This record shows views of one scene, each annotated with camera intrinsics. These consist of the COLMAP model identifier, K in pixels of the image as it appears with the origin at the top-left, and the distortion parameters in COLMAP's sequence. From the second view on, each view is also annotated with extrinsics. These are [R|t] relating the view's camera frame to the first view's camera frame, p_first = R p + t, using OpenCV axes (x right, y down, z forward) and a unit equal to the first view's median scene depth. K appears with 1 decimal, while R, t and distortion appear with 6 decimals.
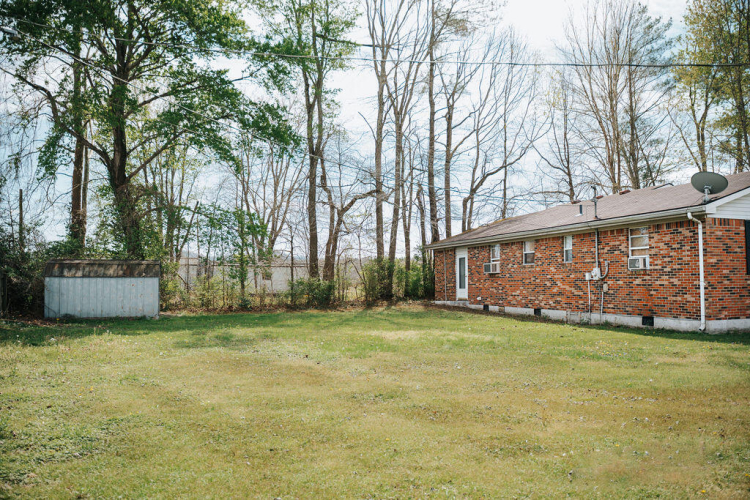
lens RADIAL K [[599.4, 0, 350.5], [0, 599.4, 252.7], [0, 0, 1]] dist [-0.108667, 0.081136]
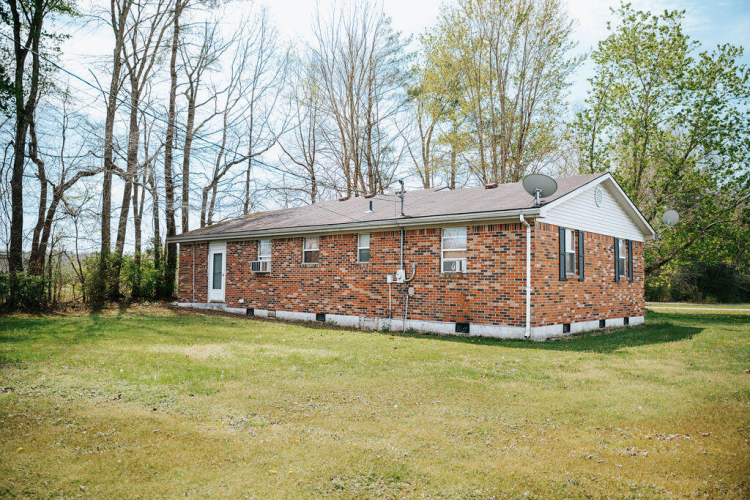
lens RADIAL K [[599.4, 0, 350.5], [0, 599.4, 252.7], [0, 0, 1]] dist [-0.108667, 0.081136]
pose [[0.865363, 0.041370, 0.499436, -0.080553], [-0.042084, 0.999066, -0.009837, 0.008023], [-0.499376, -0.012506, 0.866295, 0.160566]]
